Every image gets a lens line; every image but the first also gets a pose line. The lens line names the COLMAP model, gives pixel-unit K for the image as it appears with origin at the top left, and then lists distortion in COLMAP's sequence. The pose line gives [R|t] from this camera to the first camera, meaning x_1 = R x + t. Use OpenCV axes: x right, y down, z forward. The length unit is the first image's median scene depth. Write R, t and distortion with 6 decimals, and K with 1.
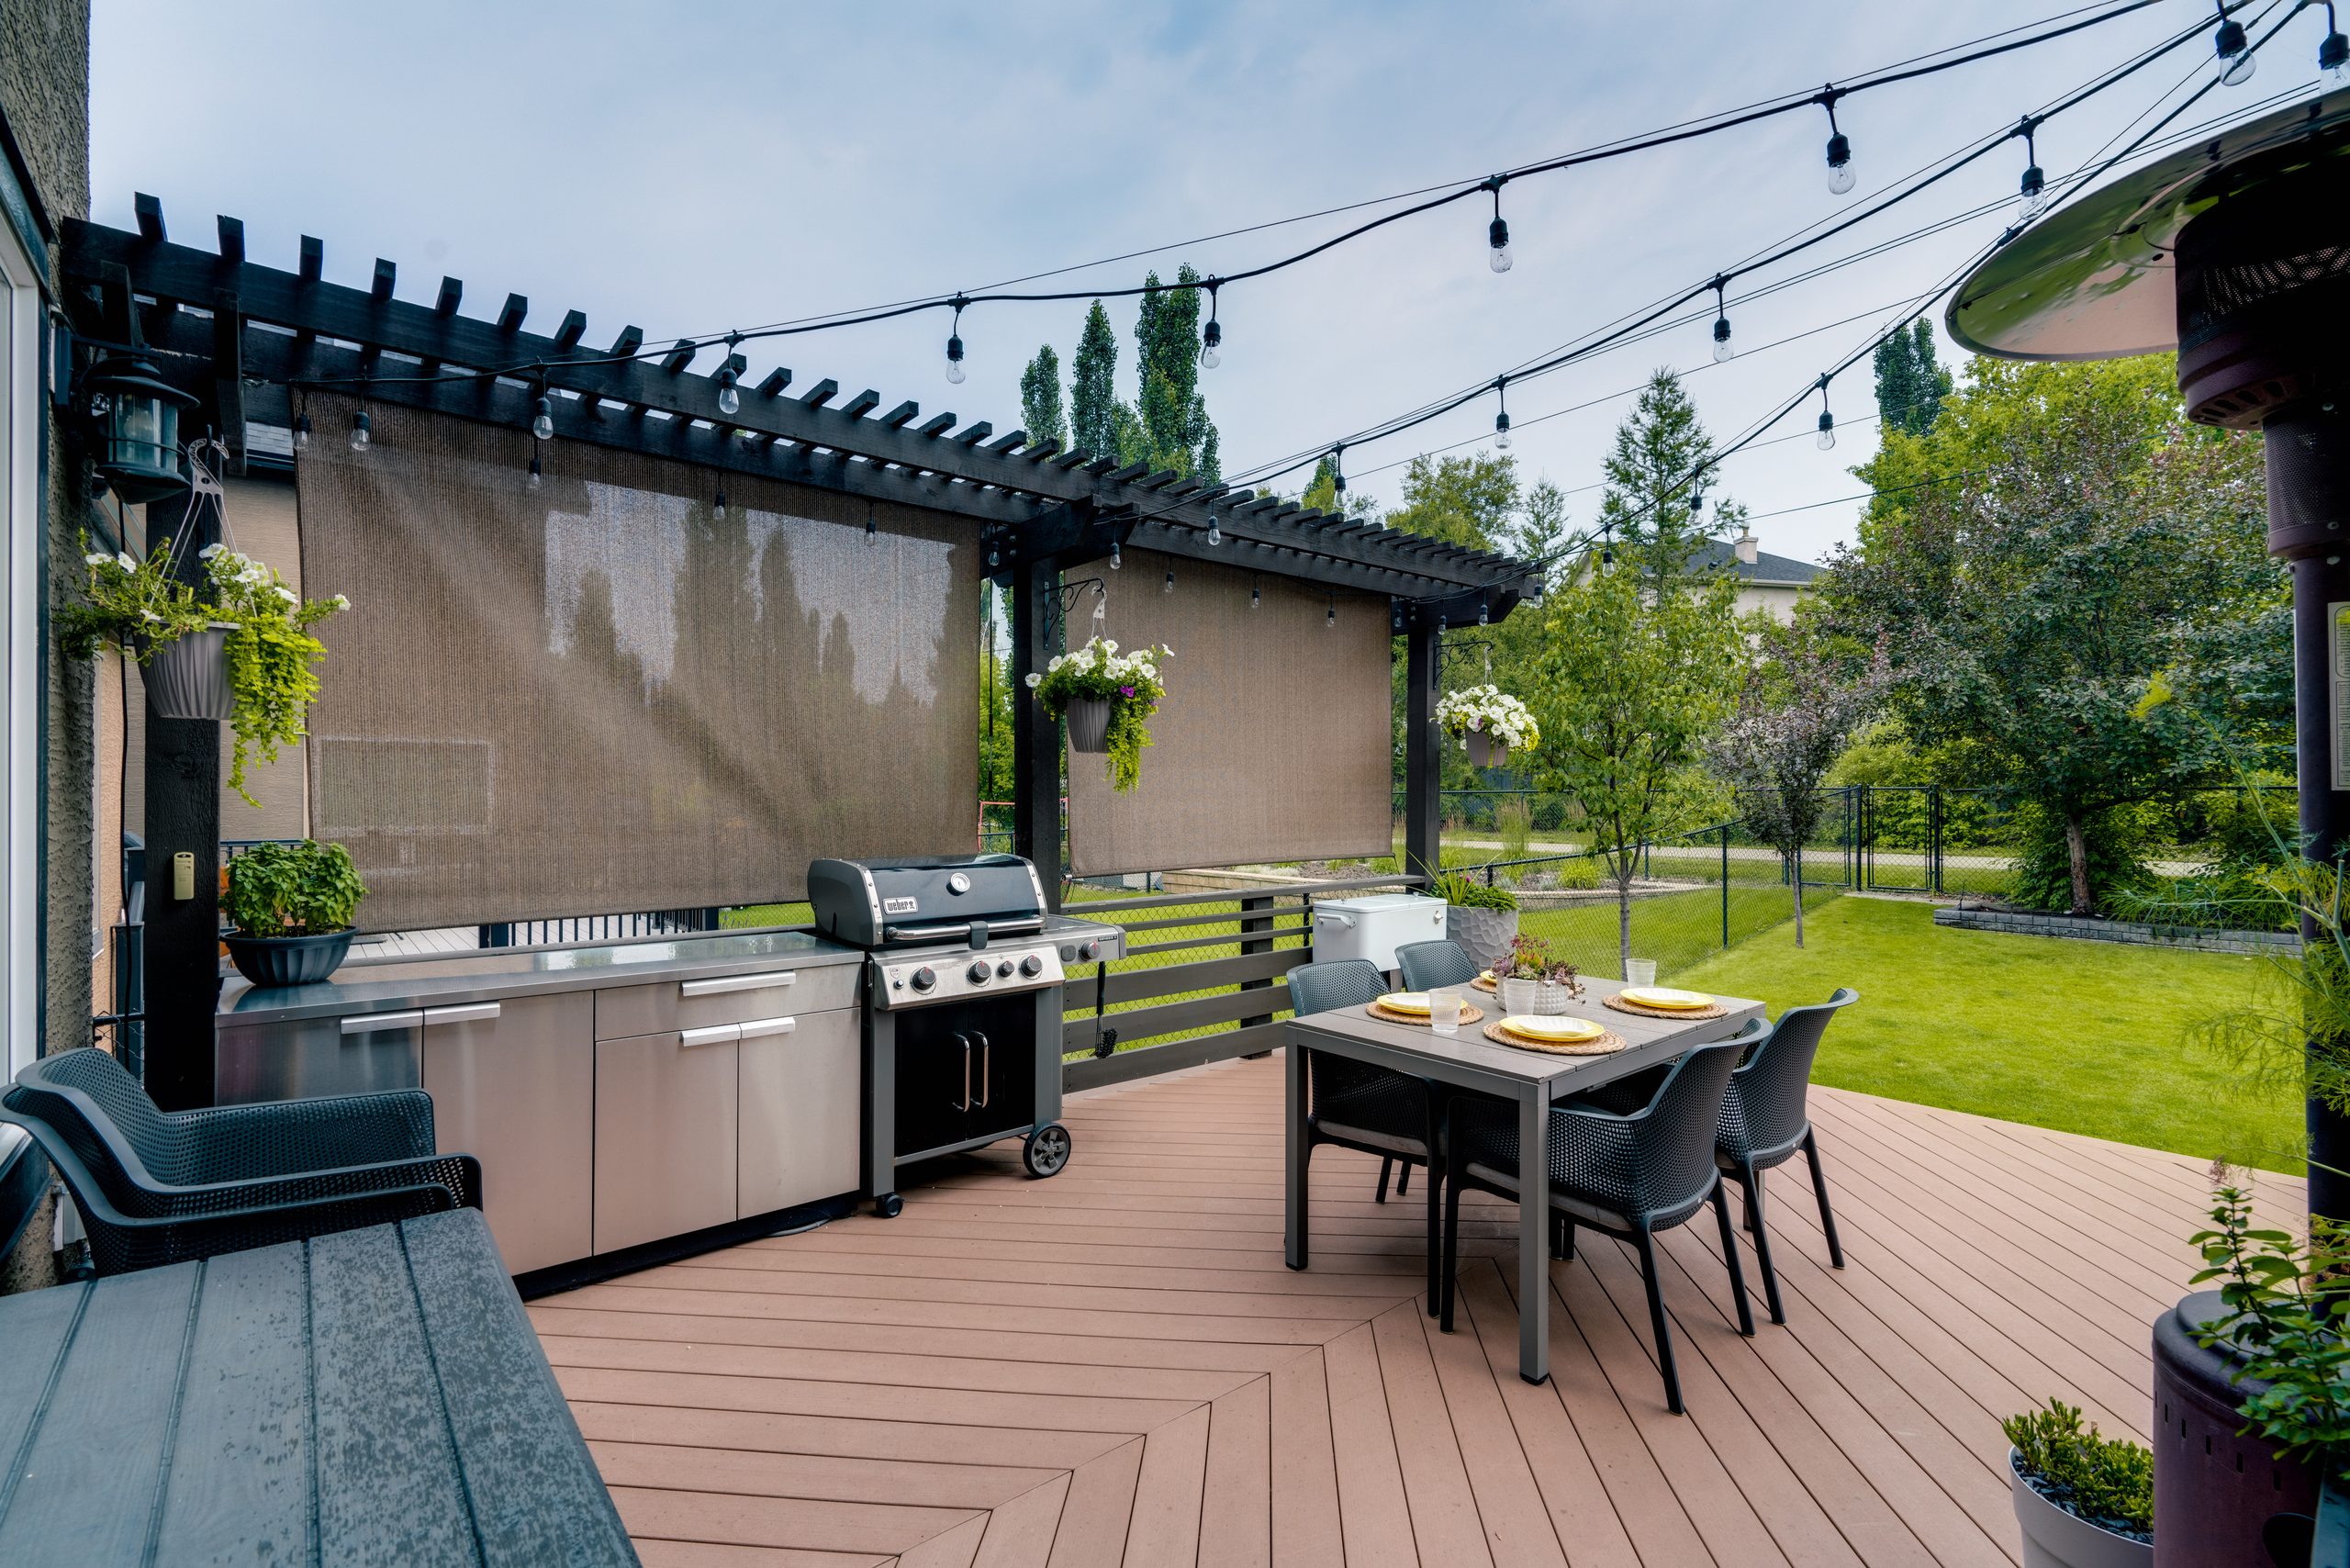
lens RADIAL K [[1044.6, 0, 1175.0], [0, 1044.6, 784.0], [0, 0, 1]] dist [-0.008888, 0.001144]
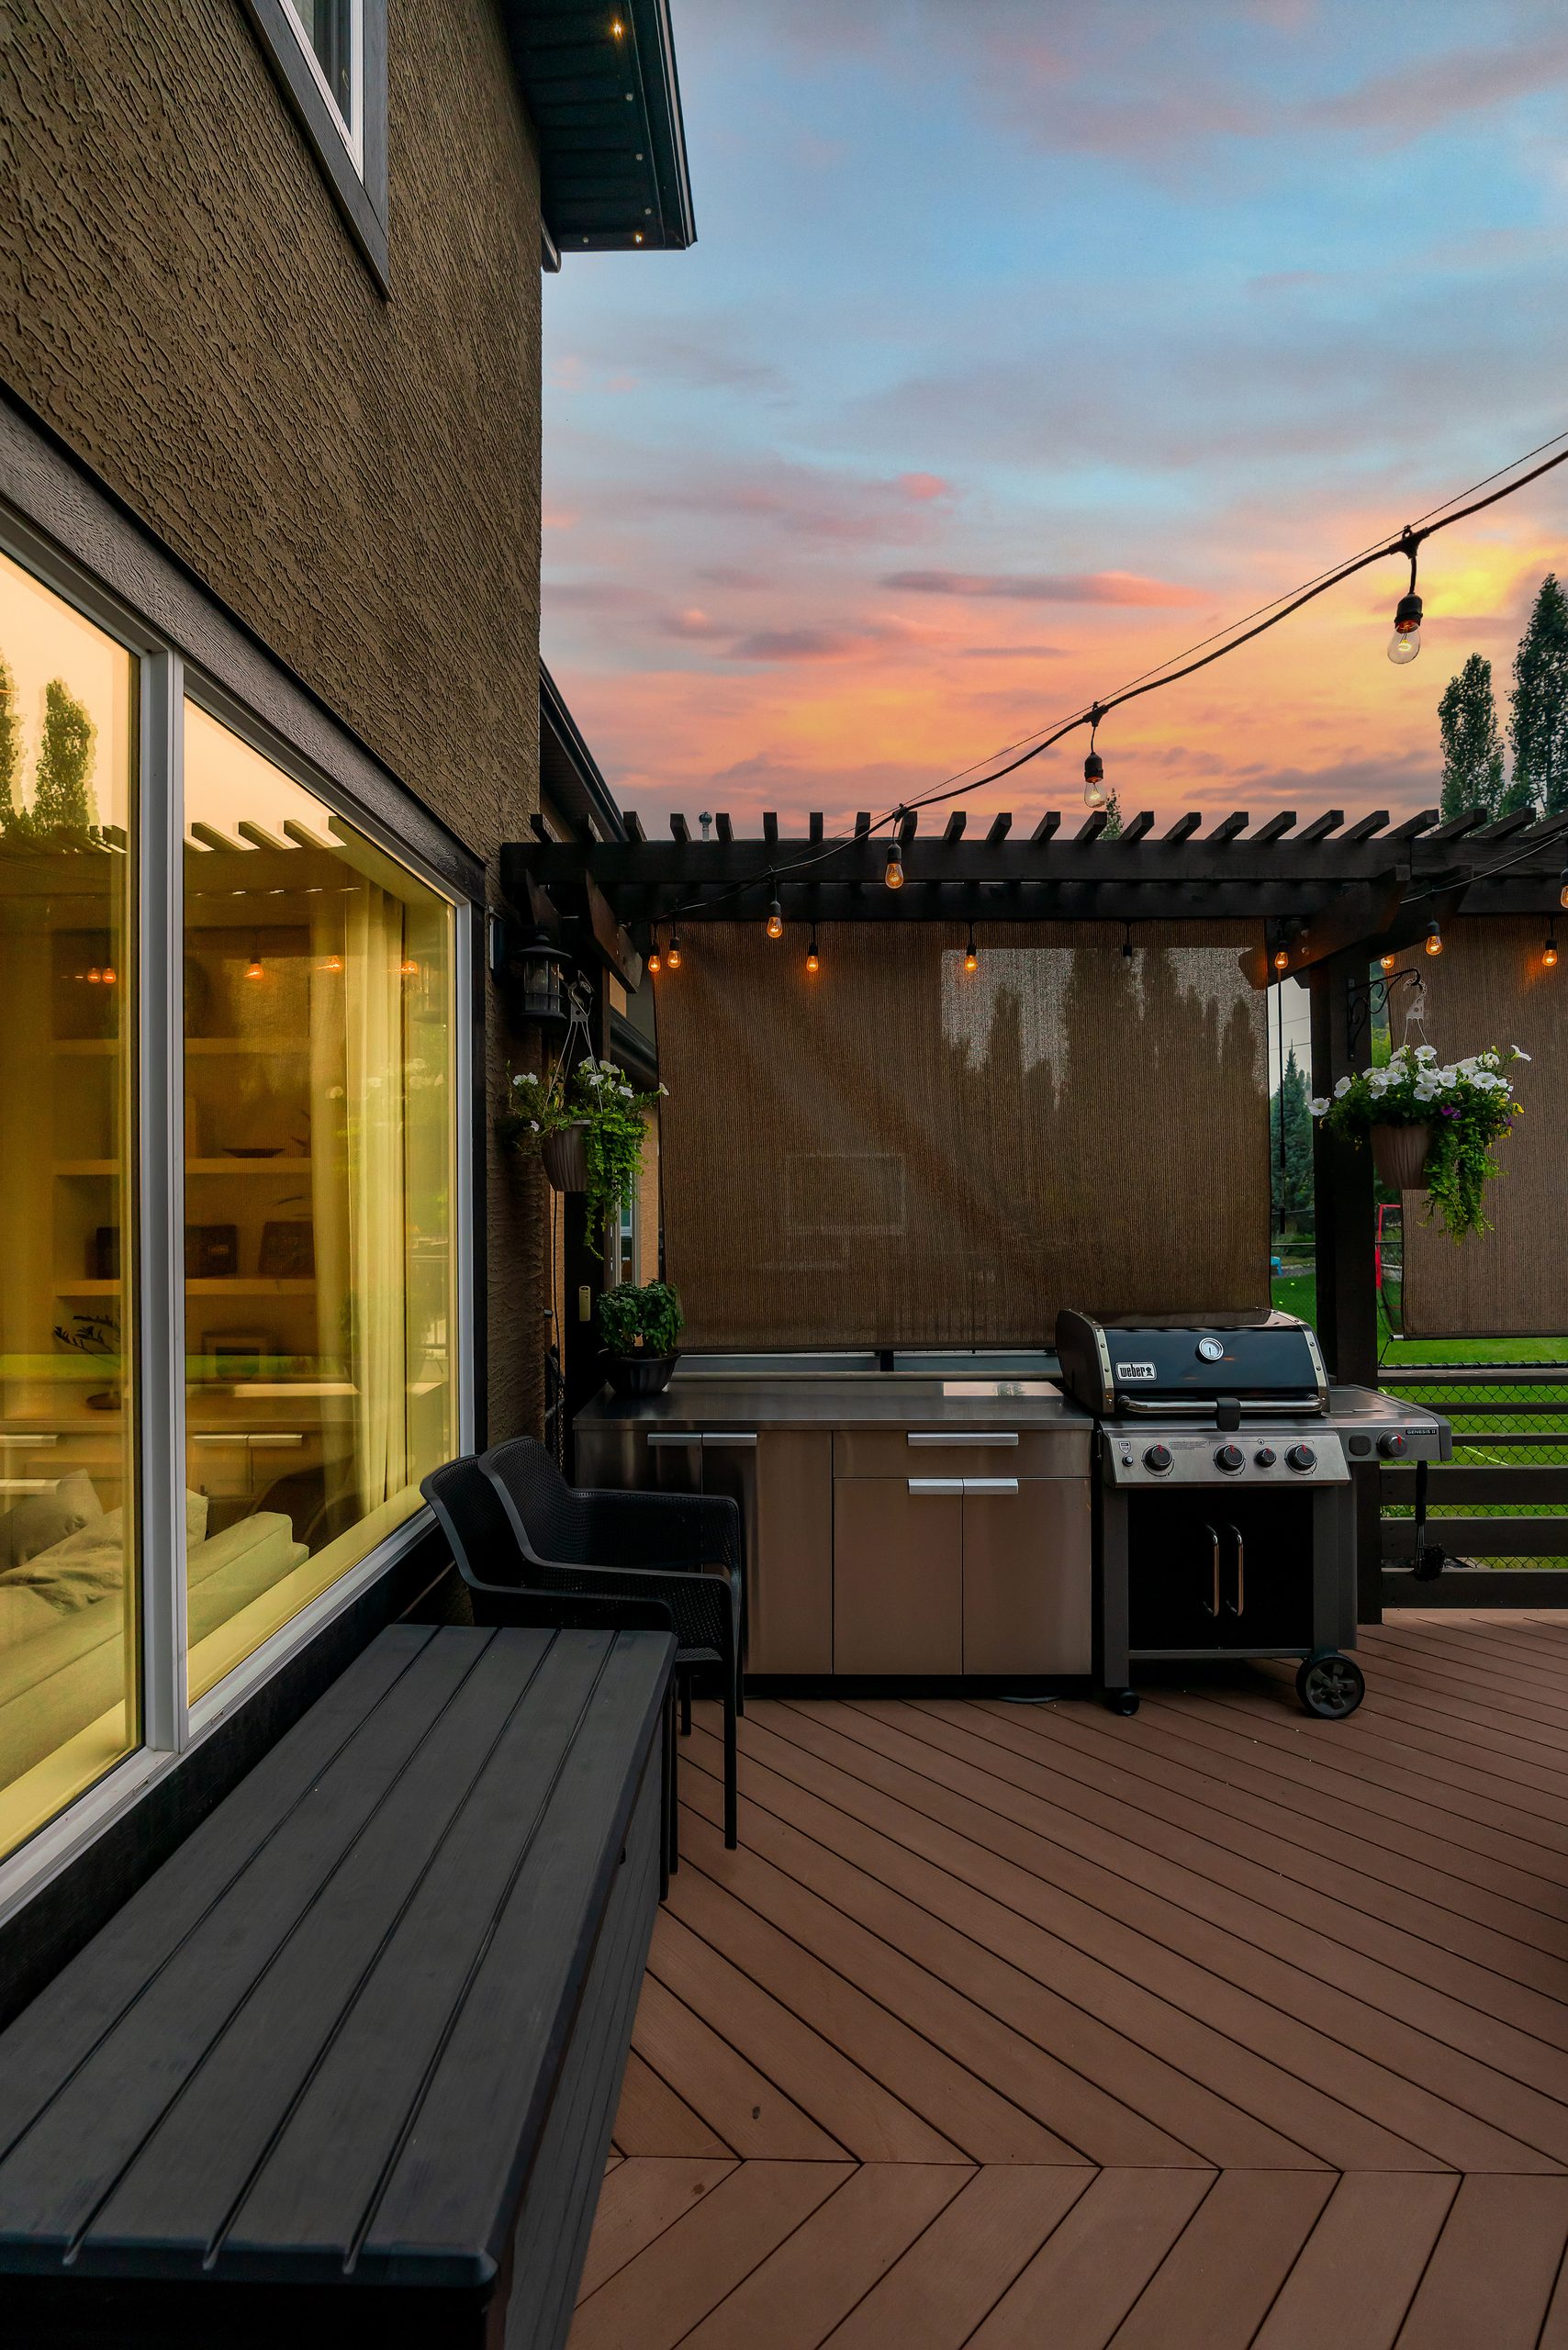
lens RADIAL K [[1044.6, 0, 784.0], [0, 1044.6, 1175.0], [0, 0, 1]] dist [-0.008888, 0.001144]
pose [[0.754516, -0.014849, -0.656113, 0.103146], [0.012373, 0.999888, -0.008401, -0.050004], [0.656164, -0.001779, 0.754616, 0.117097]]
